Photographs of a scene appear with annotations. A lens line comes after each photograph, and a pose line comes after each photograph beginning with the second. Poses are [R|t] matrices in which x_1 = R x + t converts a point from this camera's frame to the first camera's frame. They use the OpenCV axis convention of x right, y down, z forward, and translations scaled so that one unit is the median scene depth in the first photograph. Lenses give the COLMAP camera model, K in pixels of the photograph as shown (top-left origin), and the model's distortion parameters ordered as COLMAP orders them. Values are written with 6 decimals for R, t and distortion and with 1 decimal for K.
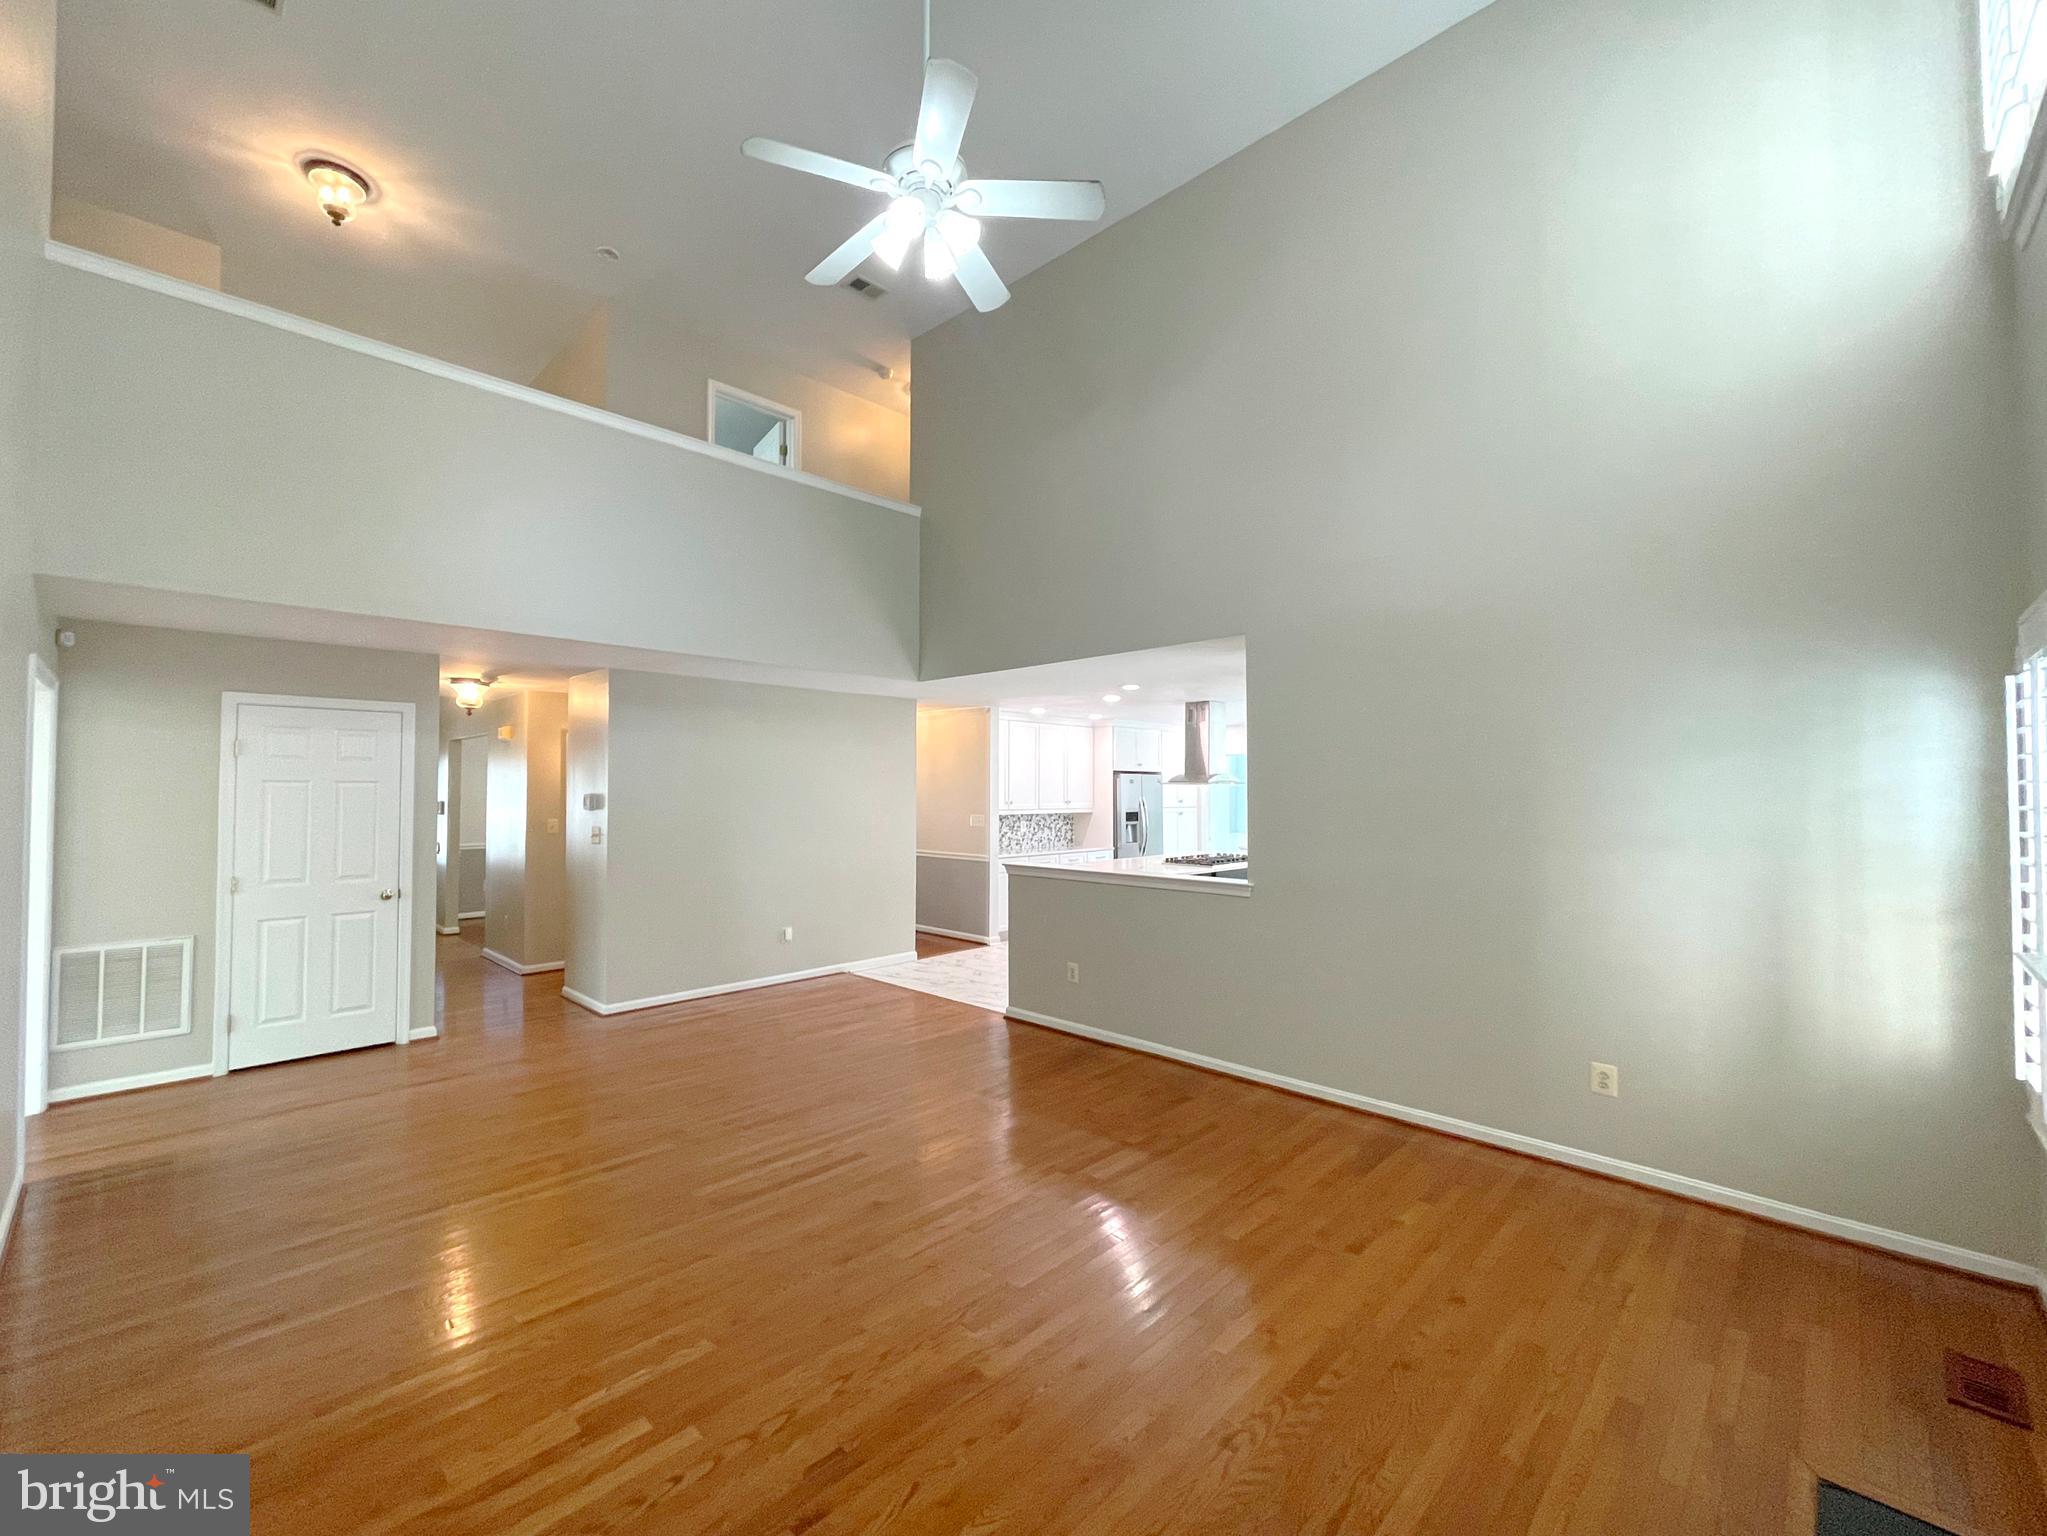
lens RADIAL K [[838.2, 0, 998.1], [0, 838.2, 769.9], [0, 0, 1]] dist [-0.004812, 0.002232]
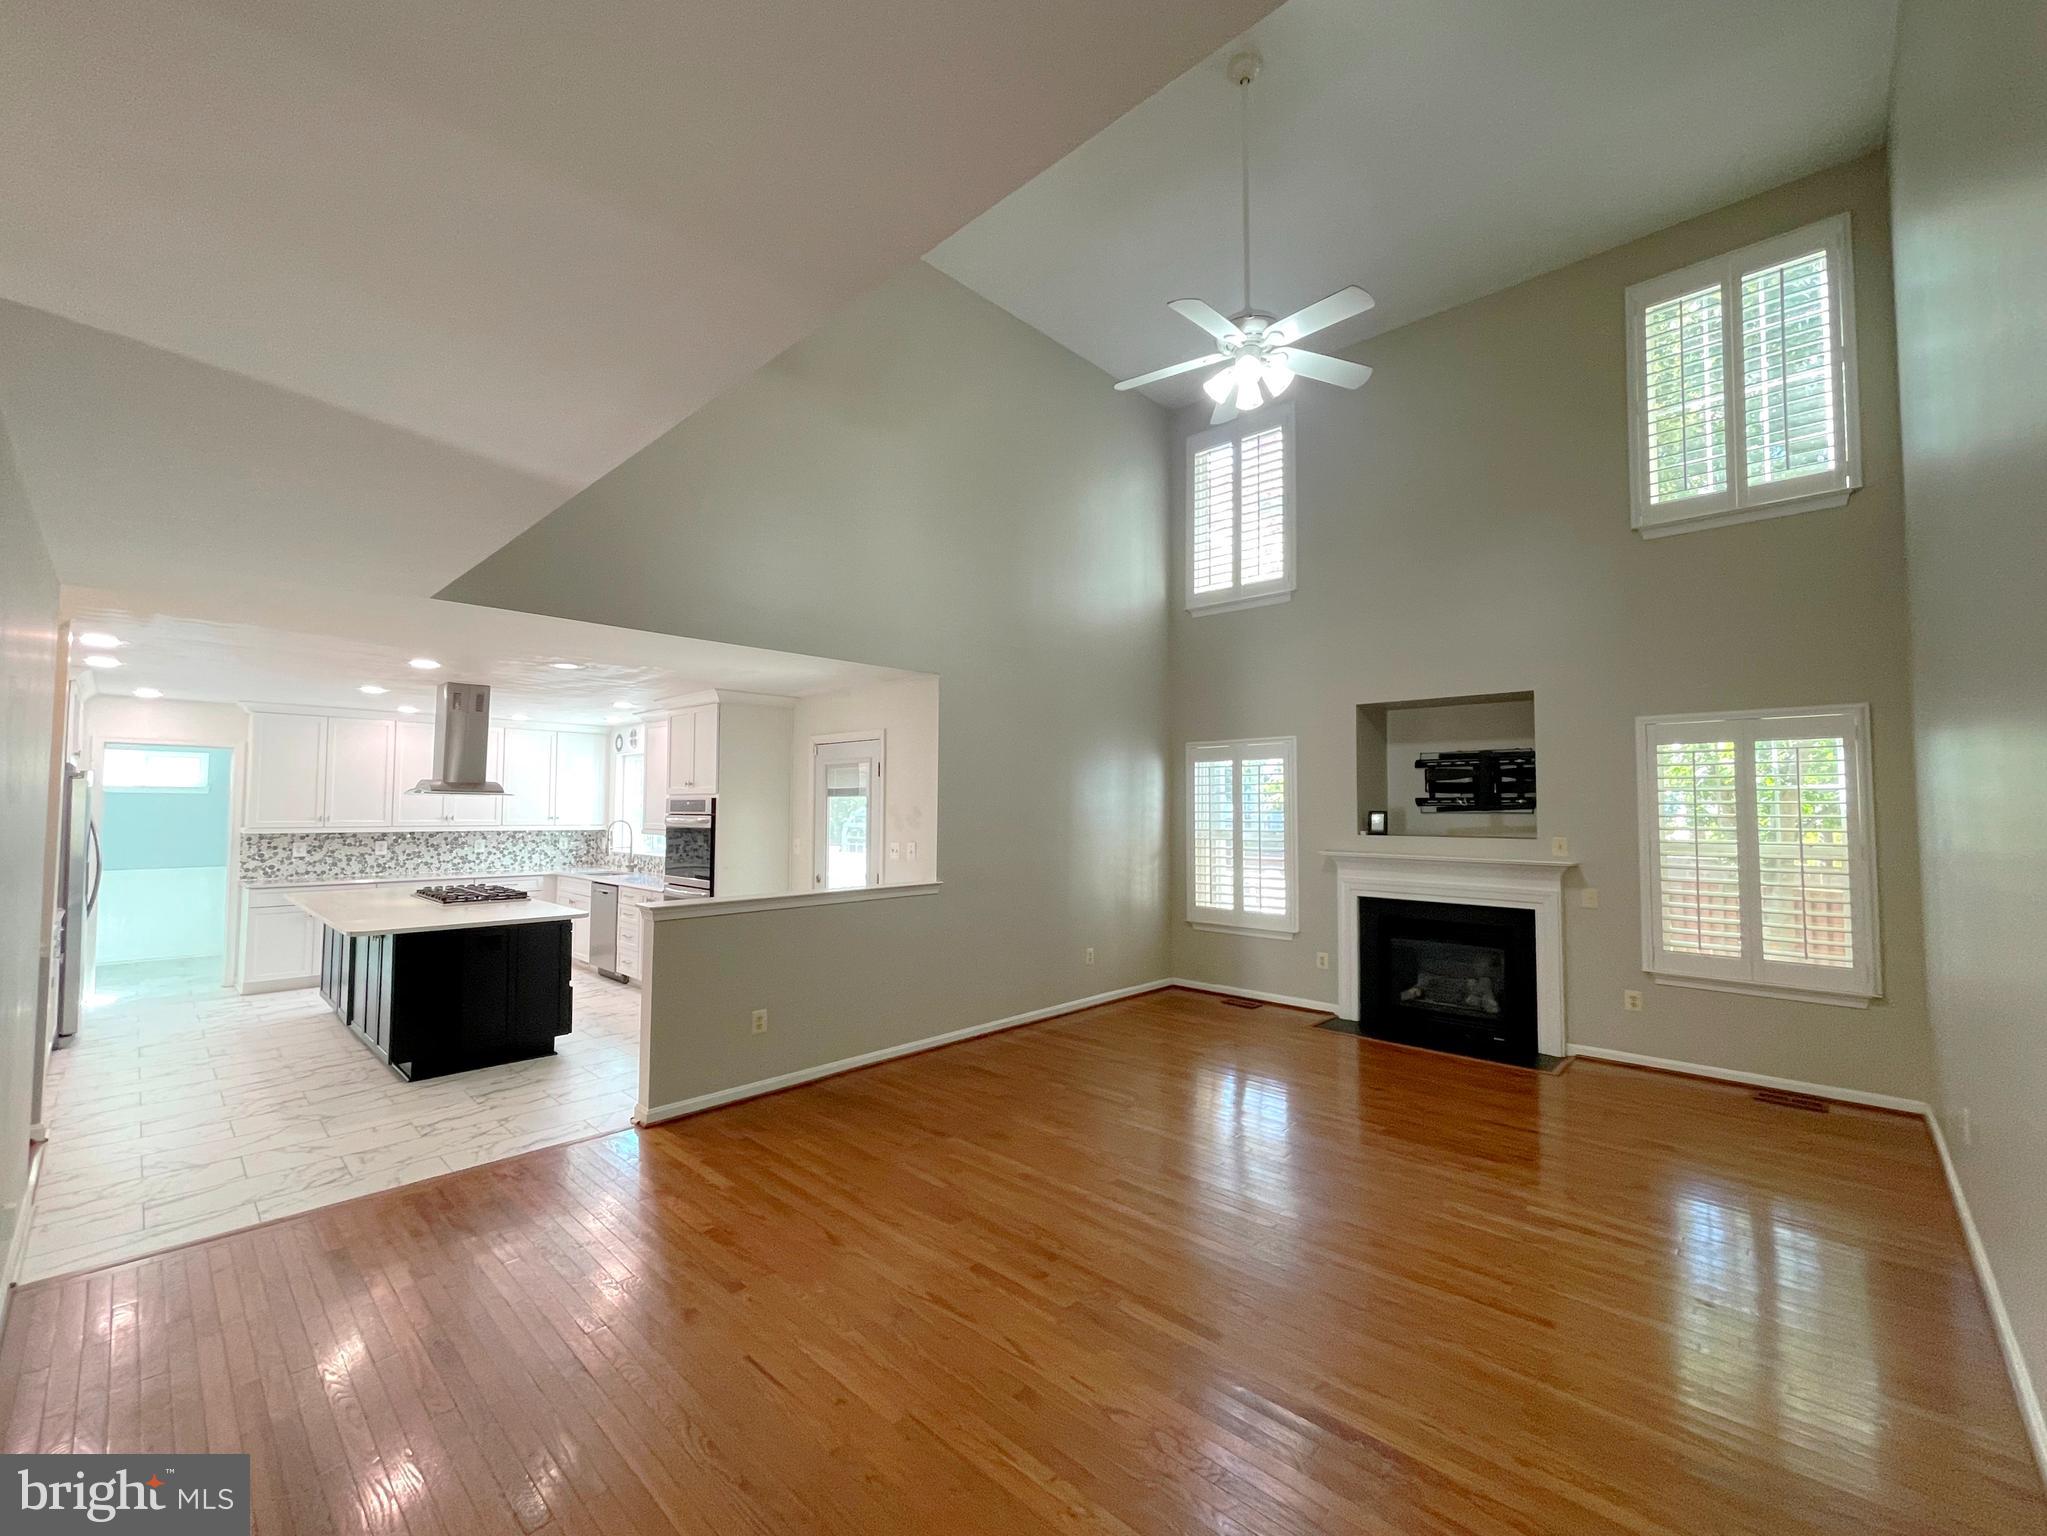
lens RADIAL K [[838.2, 0, 1010.2], [0, 838.2, 772.7], [0, 0, 1]] dist [-0.004812, 0.002232]
pose [[-0.026670, 0.042888, 0.998724, -0.782852], [-0.030852, 0.998568, -0.043705, 0.022244], [-0.999168, -0.031978, -0.025308, 0.795614]]
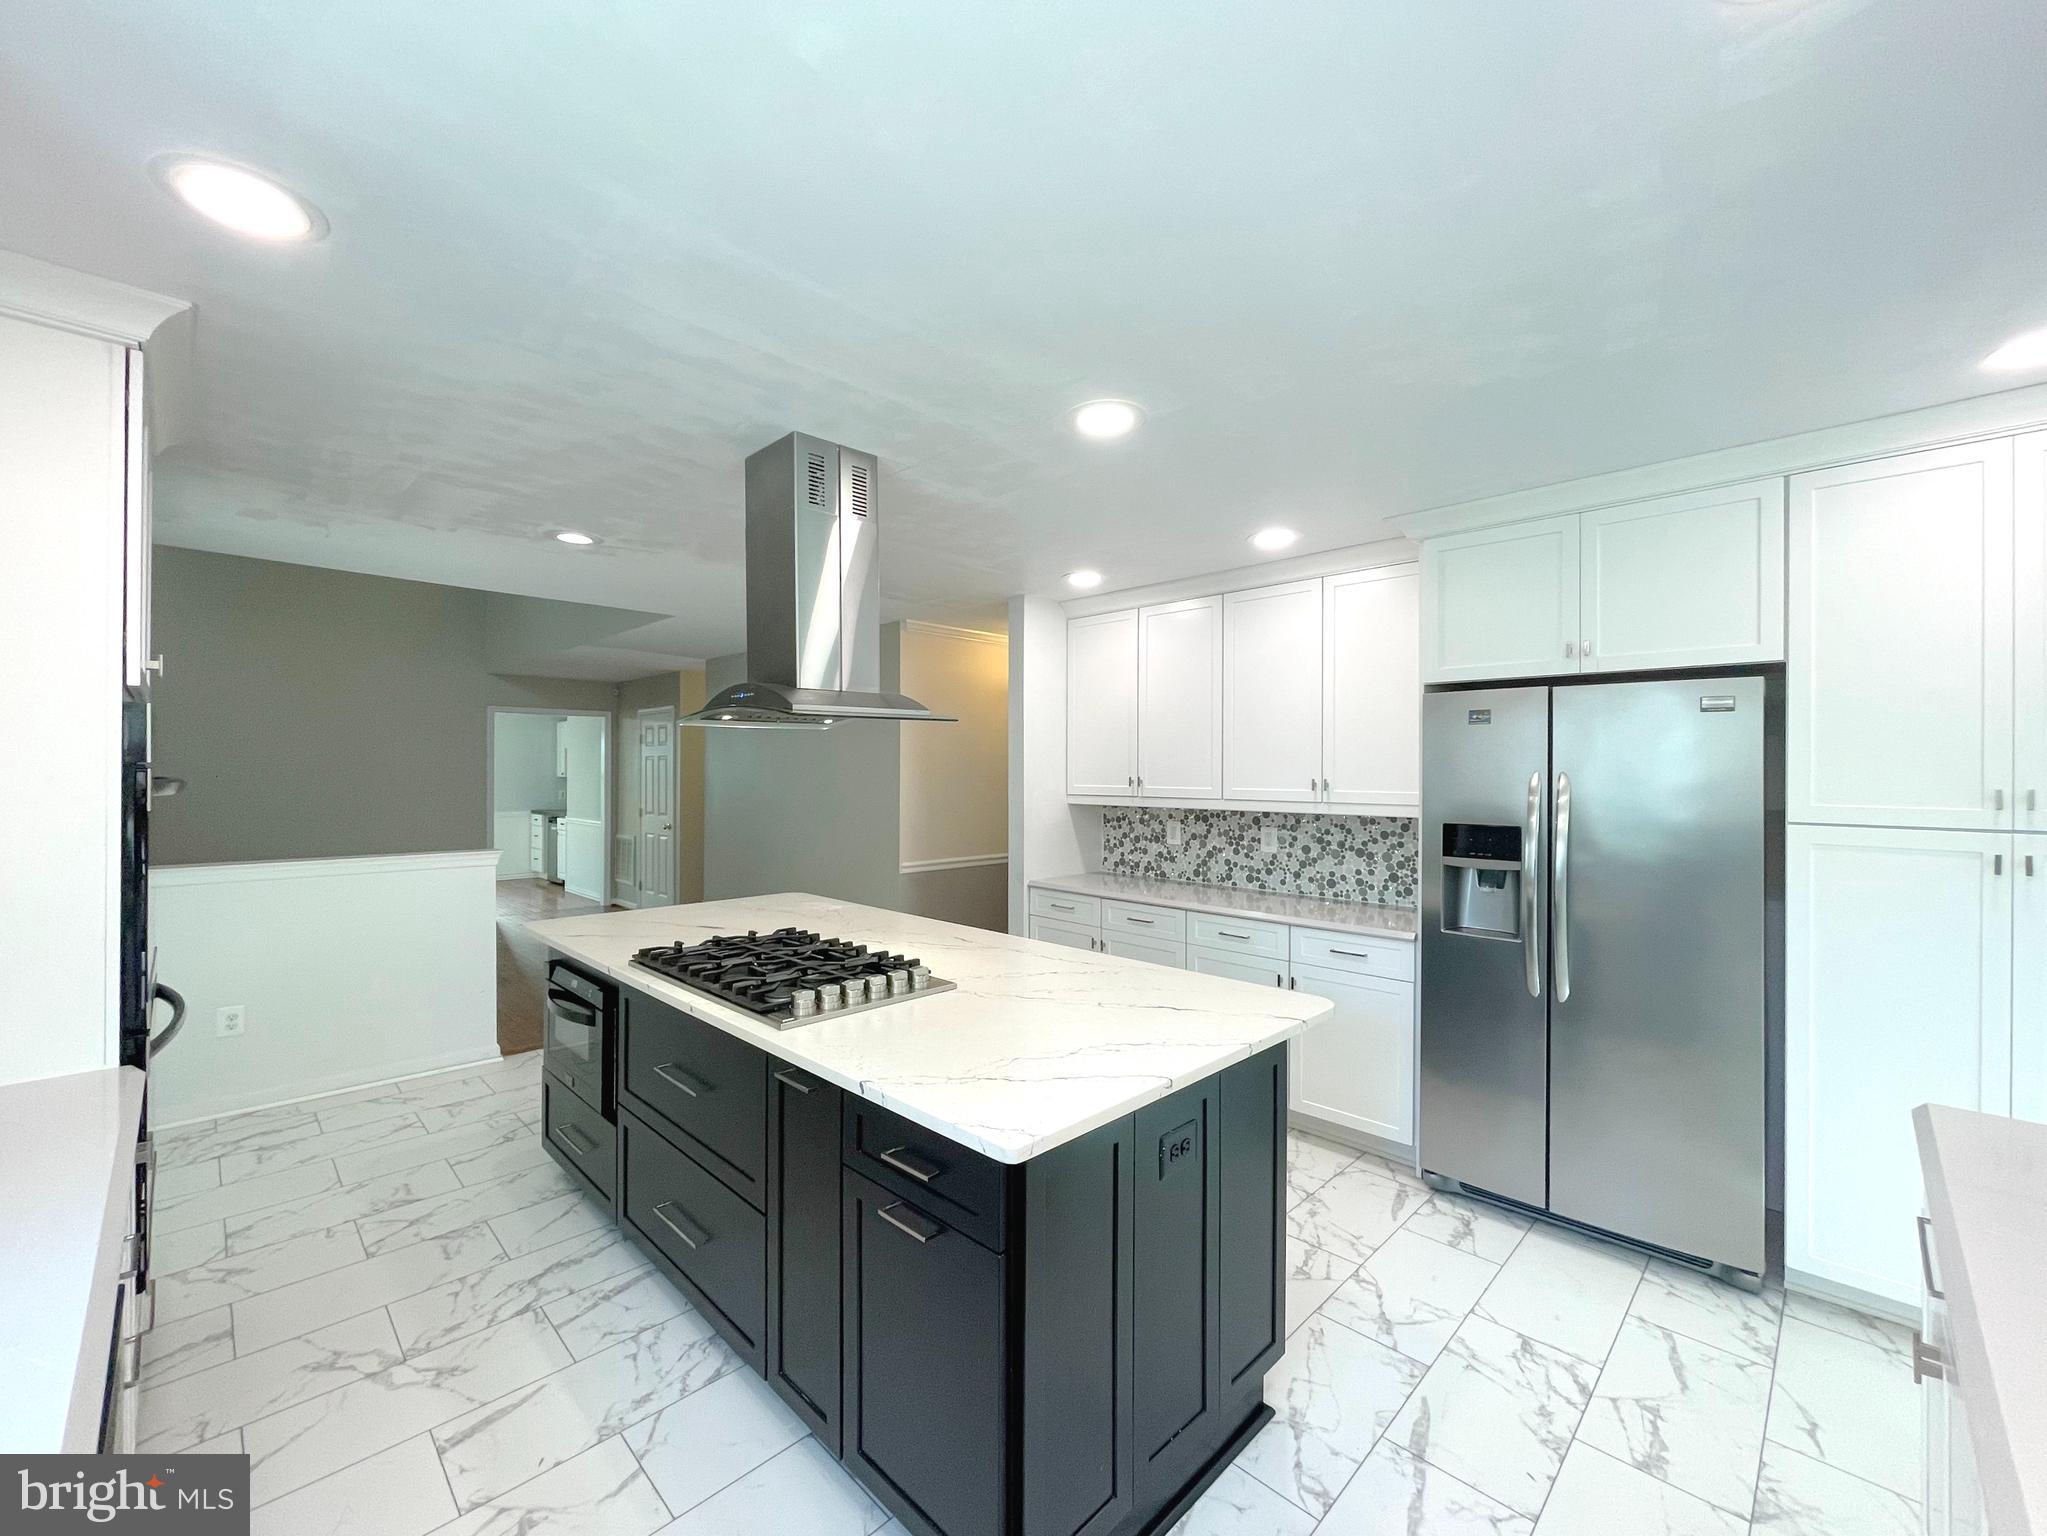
lens RADIAL K [[838.2, 0, 1020.7], [0, 838.2, 767.2], [0, 0, 1]] dist [-0.004812, 0.002232]
pose [[0.000412, -0.004364, -0.999990, 0.850542], [0.020602, 0.999778, -0.004354, 0.055119], [0.999788, -0.020600, 0.000502, 1.632531]]
